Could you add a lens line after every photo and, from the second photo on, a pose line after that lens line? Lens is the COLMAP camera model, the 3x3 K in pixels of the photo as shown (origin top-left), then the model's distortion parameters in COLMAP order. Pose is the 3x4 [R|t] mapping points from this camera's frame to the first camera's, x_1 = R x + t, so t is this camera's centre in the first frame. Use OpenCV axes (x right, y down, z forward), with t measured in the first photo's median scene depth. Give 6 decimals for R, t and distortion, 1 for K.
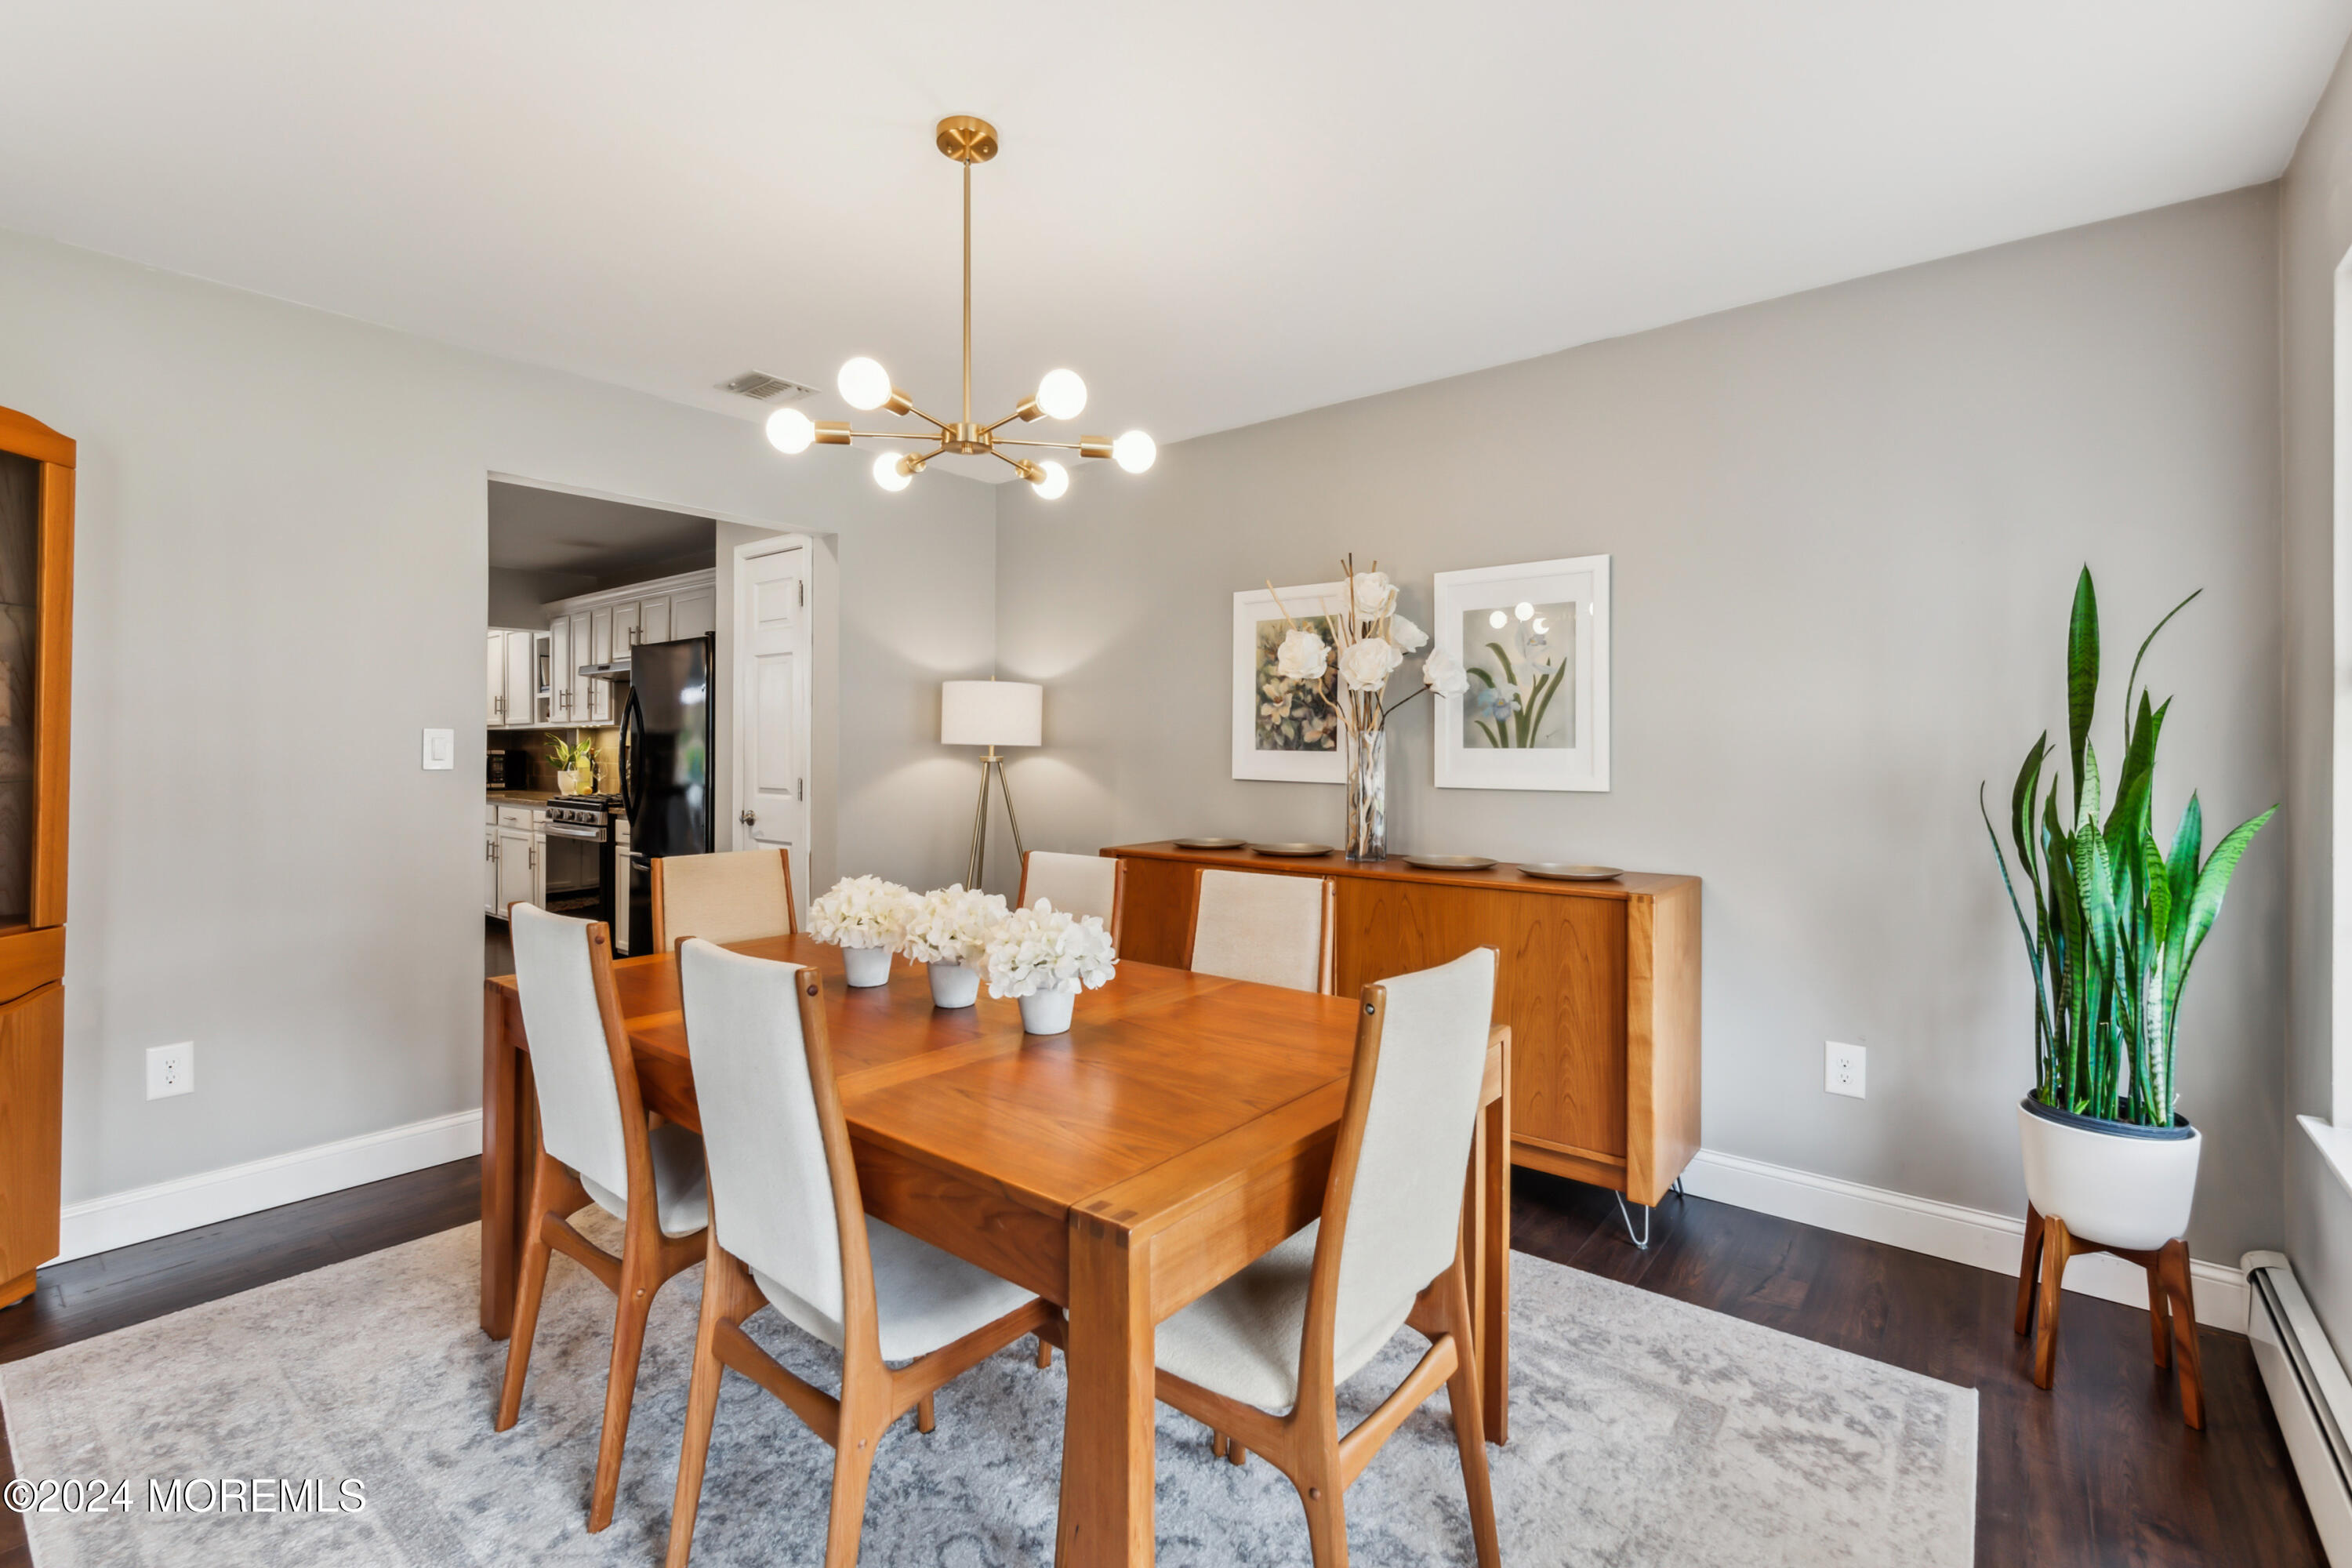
lens RADIAL K [[1043.9, 0, 1169.1], [0, 1043.9, 738.8], [0, 0, 1]] dist [0.000594, 0.000219]
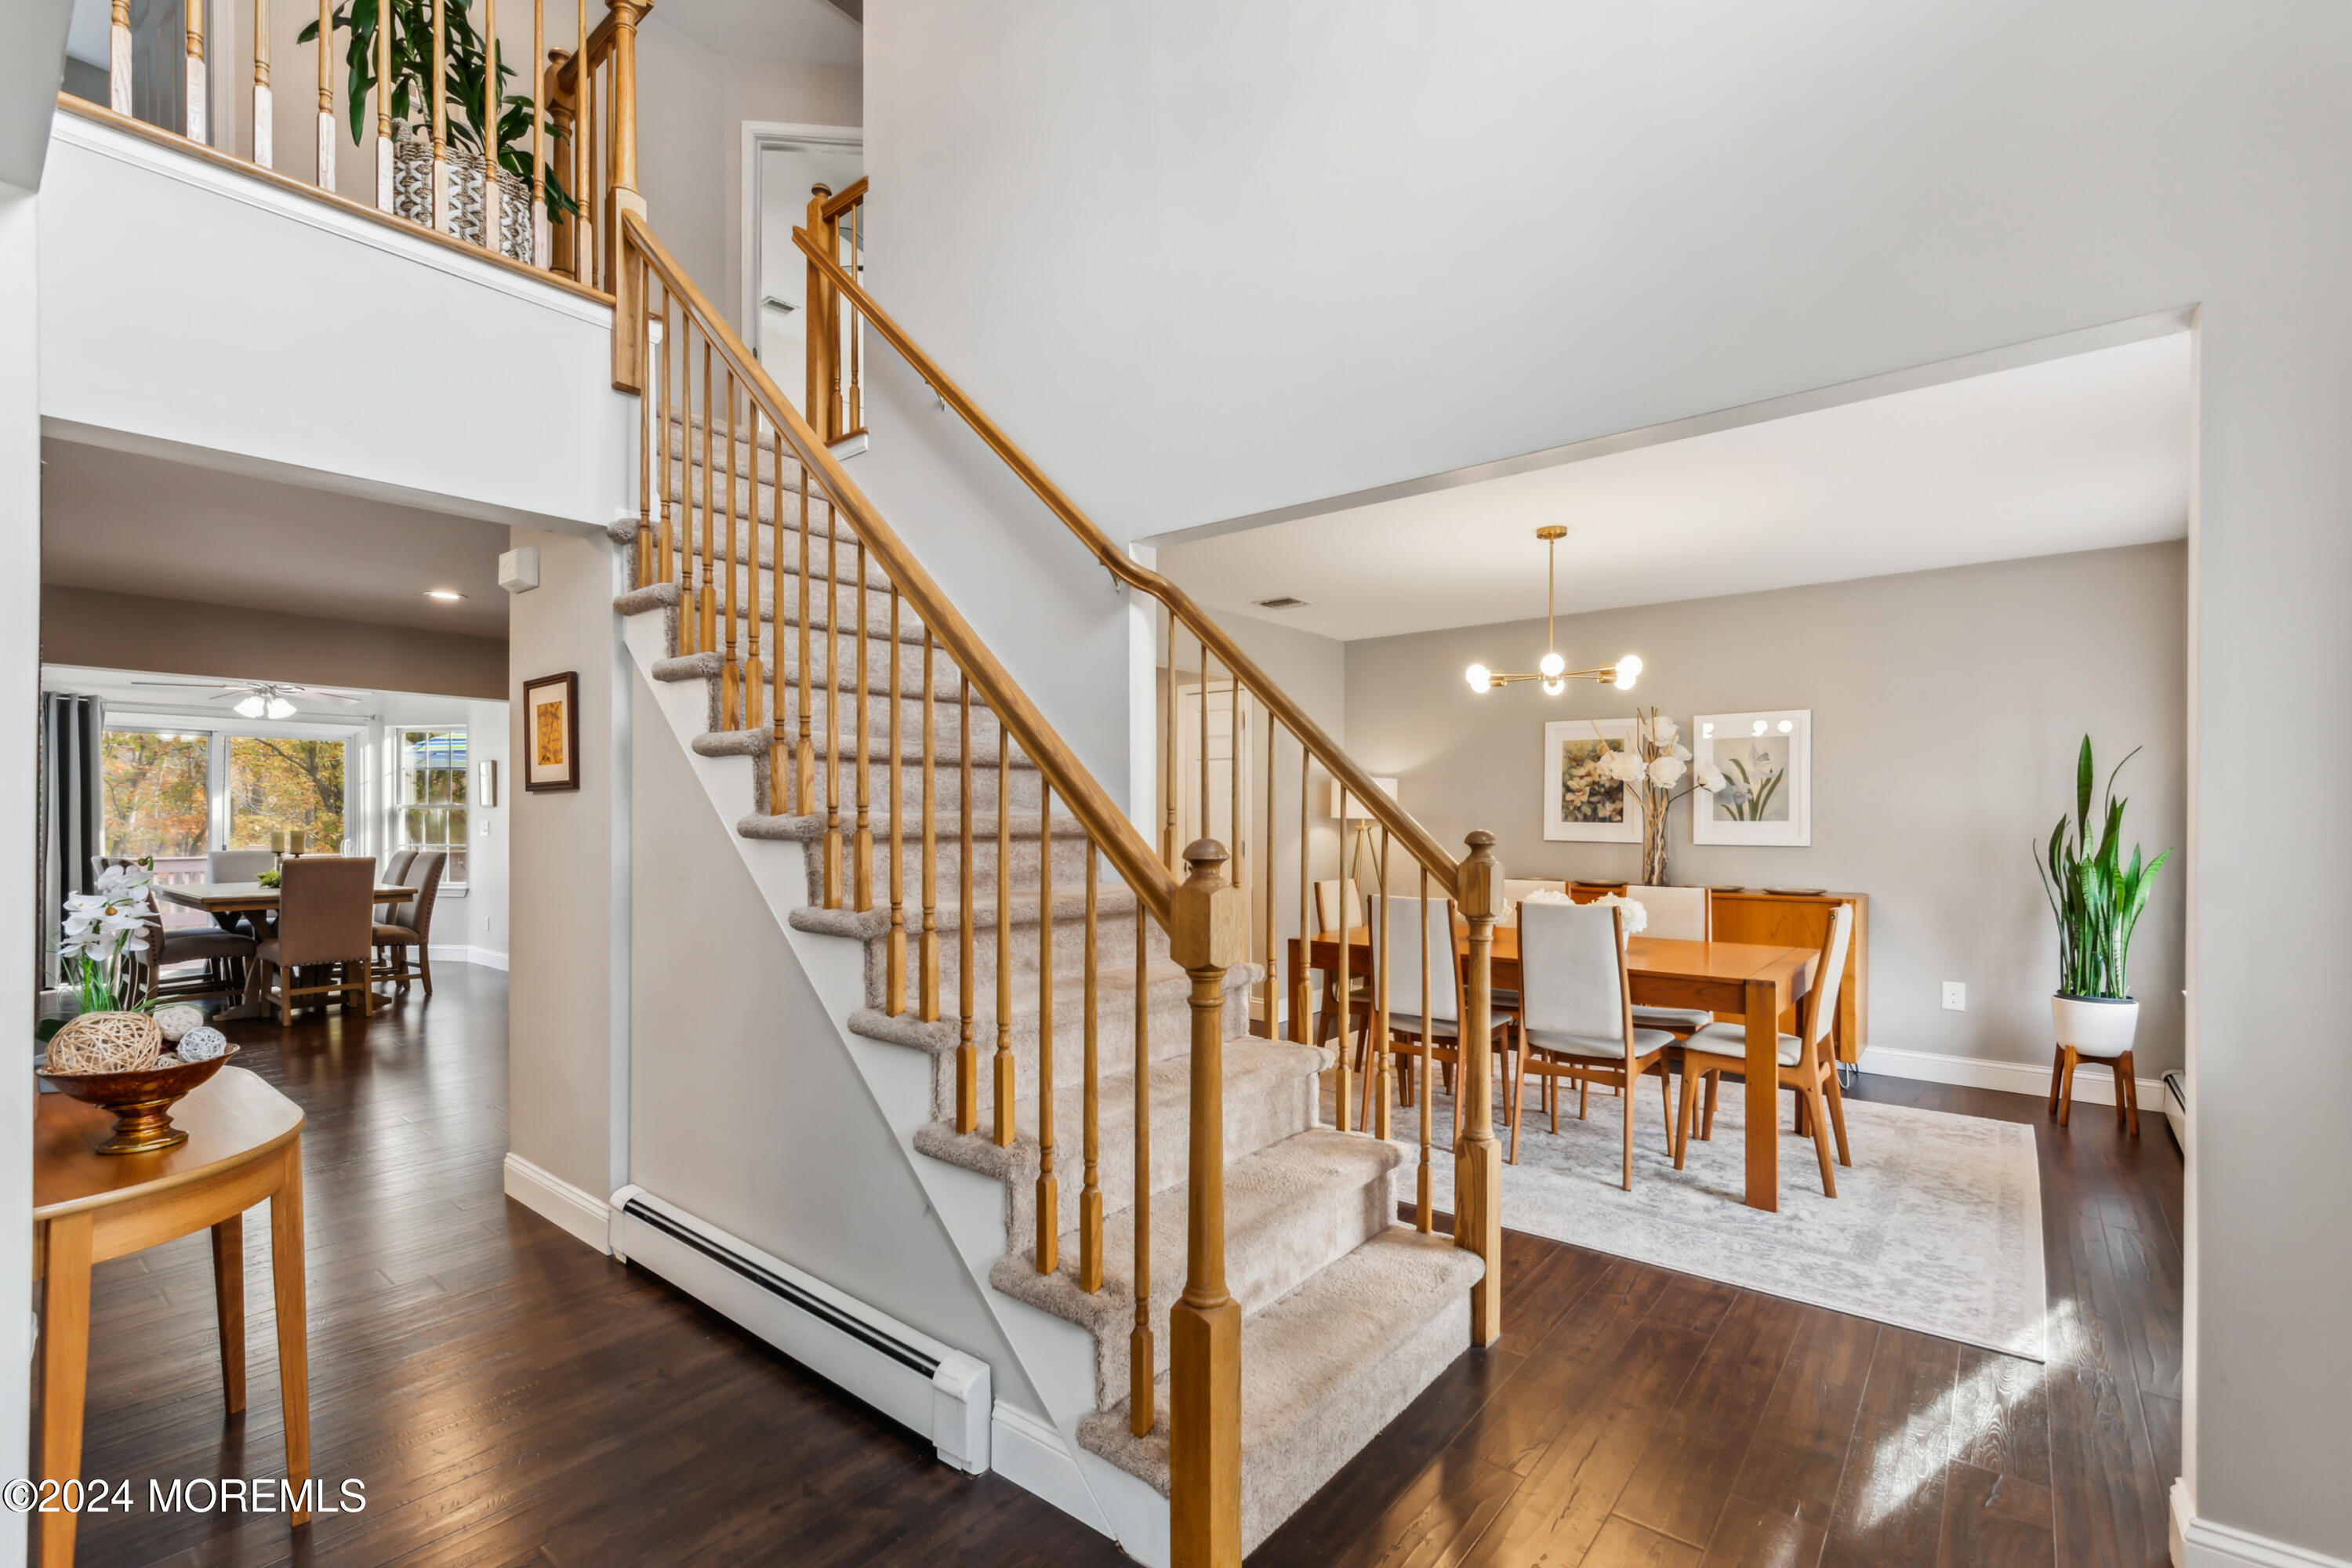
lens RADIAL K [[1033.7, 0, 1176.7], [0, 1033.7, 815.1], [0, 0, 1]] dist [0.001767, -0.000020]
pose [[0.999992, -0.000920, 0.004004, -0.895589], [0.000887, 0.999967, 0.008092, -0.022559], [-0.004011, -0.008088, 0.999959, -1.002439]]
